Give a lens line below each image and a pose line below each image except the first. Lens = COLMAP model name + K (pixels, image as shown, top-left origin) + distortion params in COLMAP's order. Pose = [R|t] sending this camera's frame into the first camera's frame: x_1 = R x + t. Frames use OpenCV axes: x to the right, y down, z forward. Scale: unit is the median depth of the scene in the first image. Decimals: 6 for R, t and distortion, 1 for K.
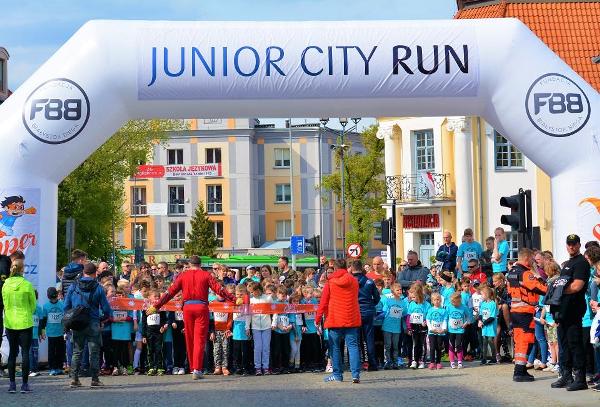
lens RADIAL K [[1625.3, 0, 303.2], [0, 1625.3, 204.2], [0, 0, 1]] dist [-0.029962, 0.000000]
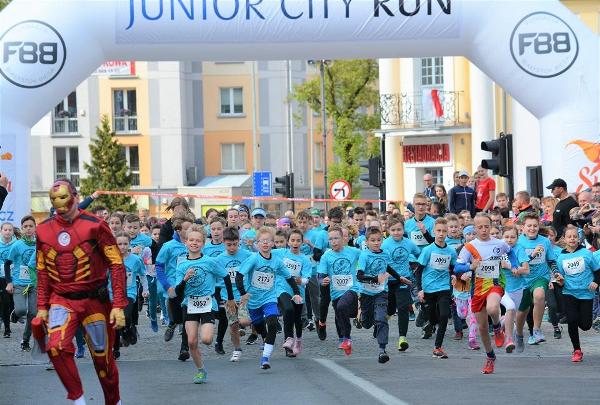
lens RADIAL K [[2528.8, 0, 303.1], [0, 2528.8, 200.4], [0, 0, 1]] dist [0.839528, 0.000000]
pose [[0.999857, -0.005074, 0.016101, -0.004757], [0.004543, 0.999450, 0.032862, -0.006916], [-0.016259, -0.032784, 0.999330, -0.196029]]
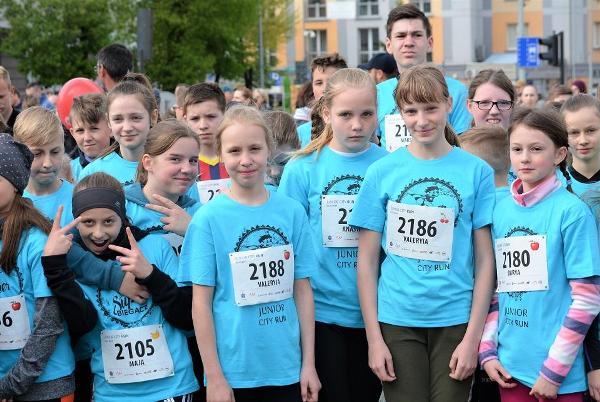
lens RADIAL K [[1763.2, 0, 299.7], [0, 1763.2, 200.7], [0, 0, 1]] dist [0.112025, 0.000000]
pose [[0.989589, 0.001898, -0.143907, 0.074189], [0.012654, 0.994893, 0.100141, 0.119272], [0.143362, -0.100919, 0.984511, 3.002117]]
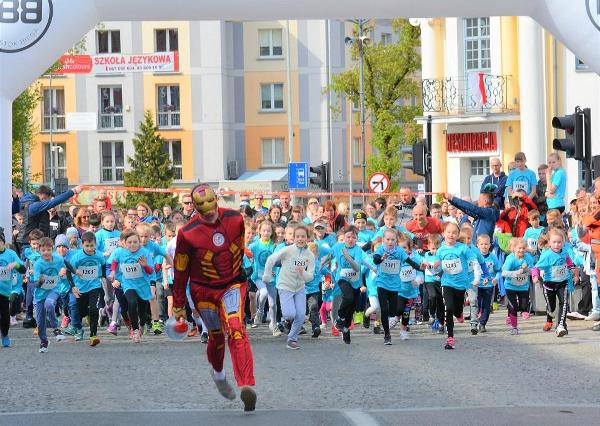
lens RADIAL K [[2466.3, 0, 297.1], [0, 2466.3, 215.3], [0, 0, 1]] dist [0.035251, 0.000000]
pose [[0.999996, -0.001563, -0.002145, -0.001994], [0.001650, 0.999147, 0.041263, -0.002200], [0.002078, -0.041267, 0.999146, -0.088030]]
